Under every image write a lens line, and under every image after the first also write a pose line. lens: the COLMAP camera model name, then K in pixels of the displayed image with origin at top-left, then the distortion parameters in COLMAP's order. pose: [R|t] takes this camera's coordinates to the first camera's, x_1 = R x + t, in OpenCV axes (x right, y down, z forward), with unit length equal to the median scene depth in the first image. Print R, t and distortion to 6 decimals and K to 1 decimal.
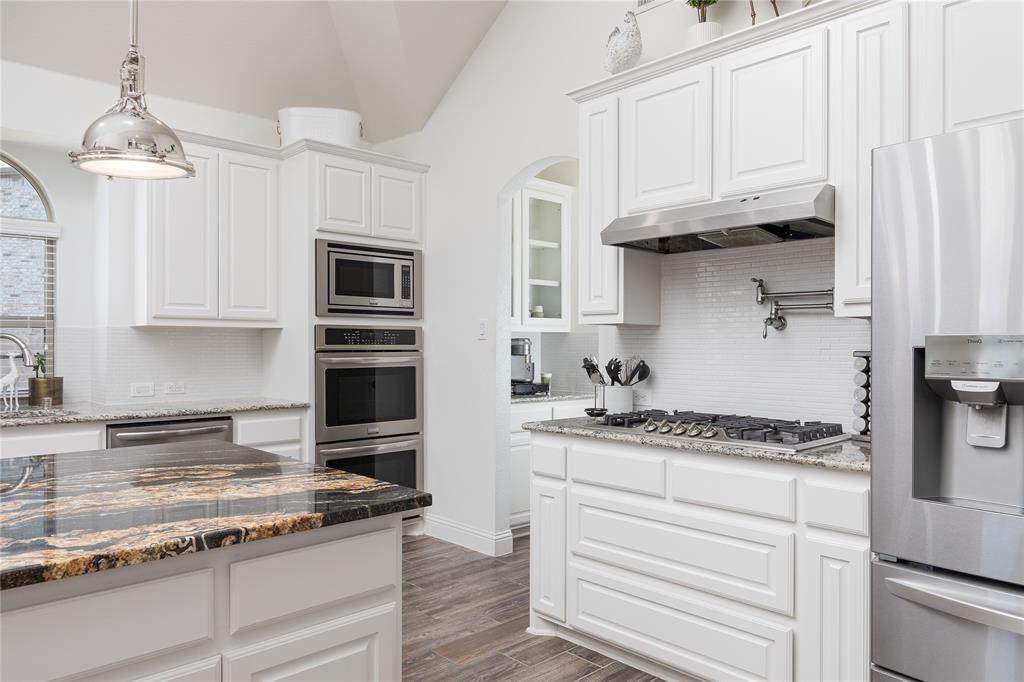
lens RADIAL K [[700.7, 0, 512.0], [0, 700.7, 341.0], [0, 0, 1]] dist [-0.004591, -0.002243]
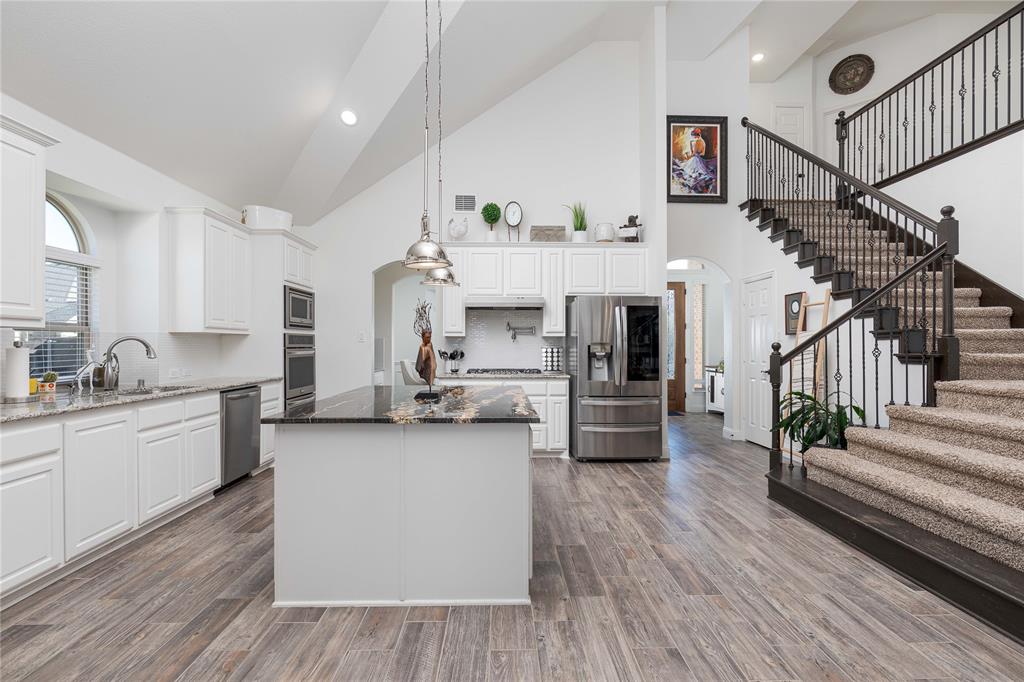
lens RADIAL K [[492.1, 0, 512.0], [0, 492.1, 341.0], [0, 0, 1]] dist [-0.000966, -0.000279]
pose [[0.661914, 0.006510, 0.749551, -0.866297], [-0.004667, 0.999979, -0.004563, -0.000233], [-0.749565, -0.000478, 0.661931, -0.275088]]
